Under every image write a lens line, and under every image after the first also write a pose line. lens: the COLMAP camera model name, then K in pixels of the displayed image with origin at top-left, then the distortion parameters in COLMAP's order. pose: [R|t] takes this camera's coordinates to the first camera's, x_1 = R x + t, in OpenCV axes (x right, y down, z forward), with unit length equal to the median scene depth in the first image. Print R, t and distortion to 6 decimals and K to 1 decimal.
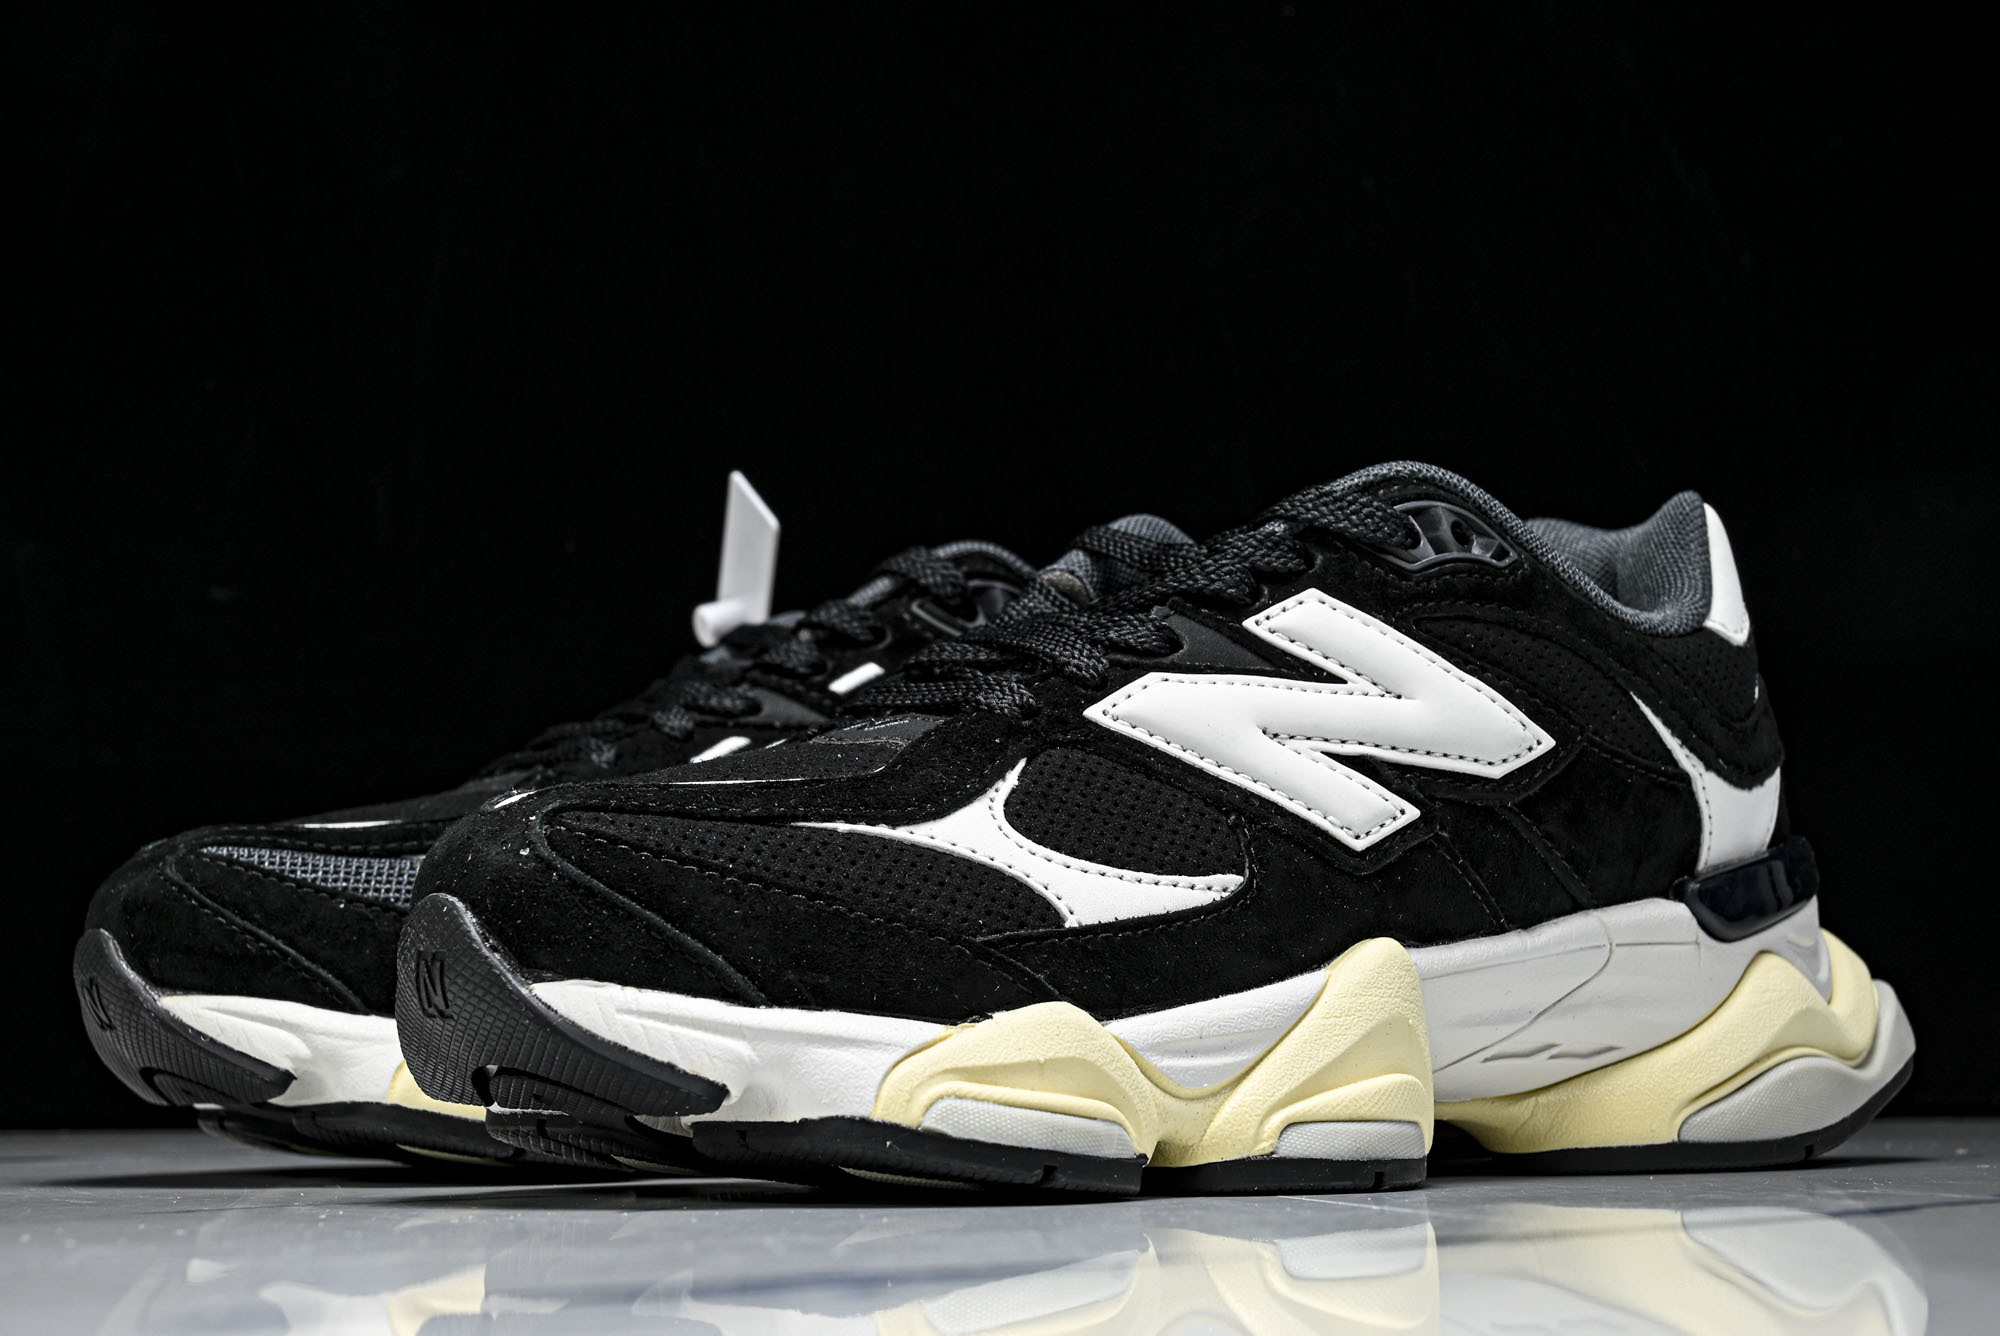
lens RADIAL K [[3301.9, 0, 1000.0], [0, 3301.9, 668.0], [0, 0, 1]] dist [-0.031255, 0.016003]
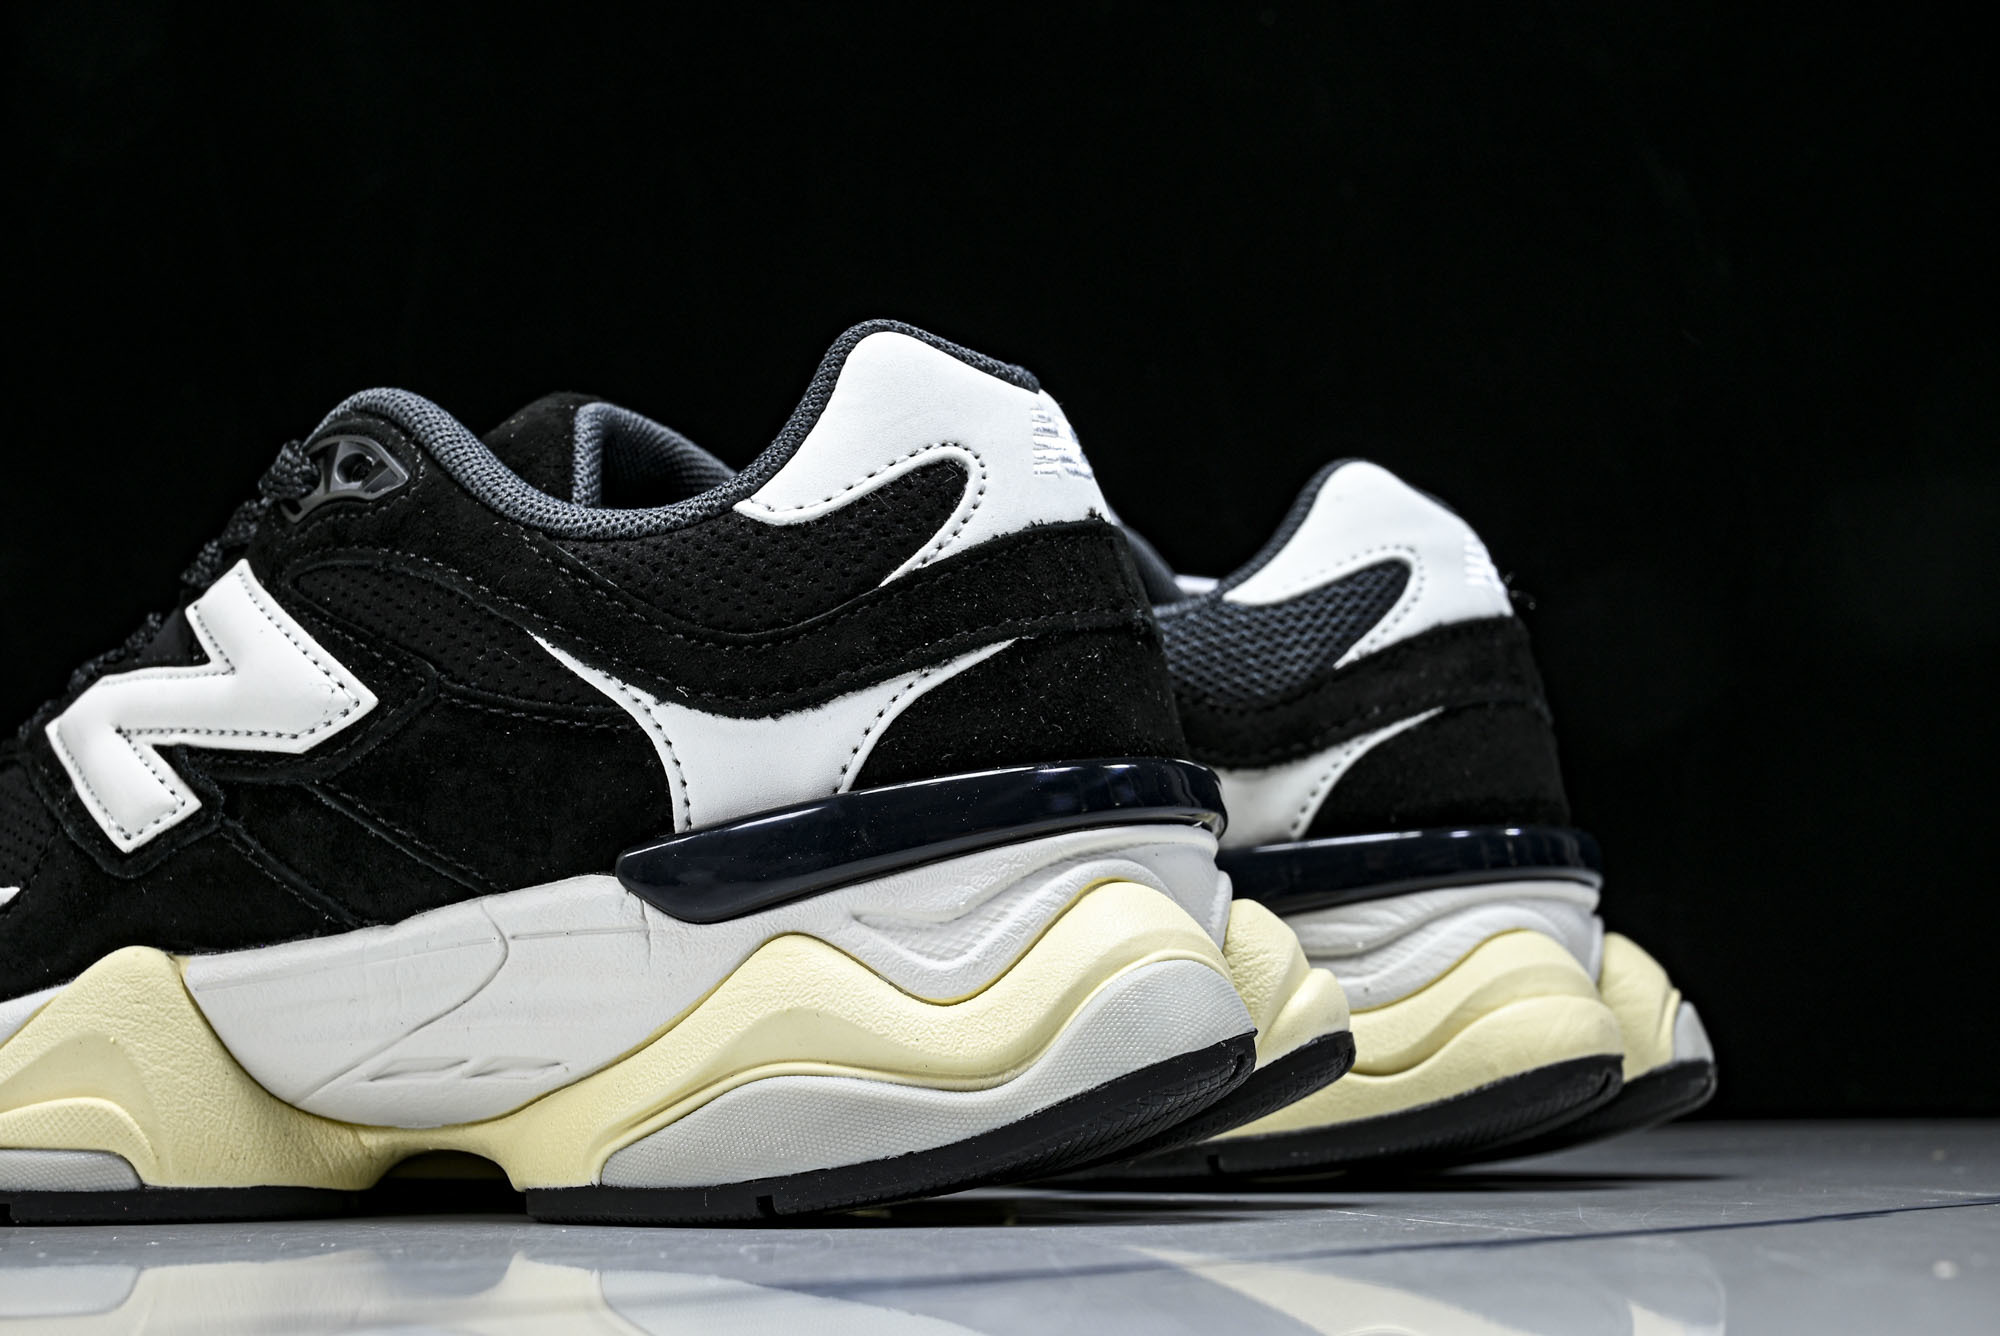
lens RADIAL K [[3301.9, 0, 1000.0], [0, 3301.9, 668.0], [0, 0, 1]] dist [-0.031255, 0.016003]
pose [[0.473094, -0.105710, -0.874647, 1.012776], [0.111653, 0.991965, -0.059496, 0.084886], [0.873908, -0.069510, 0.481095, 0.765654]]
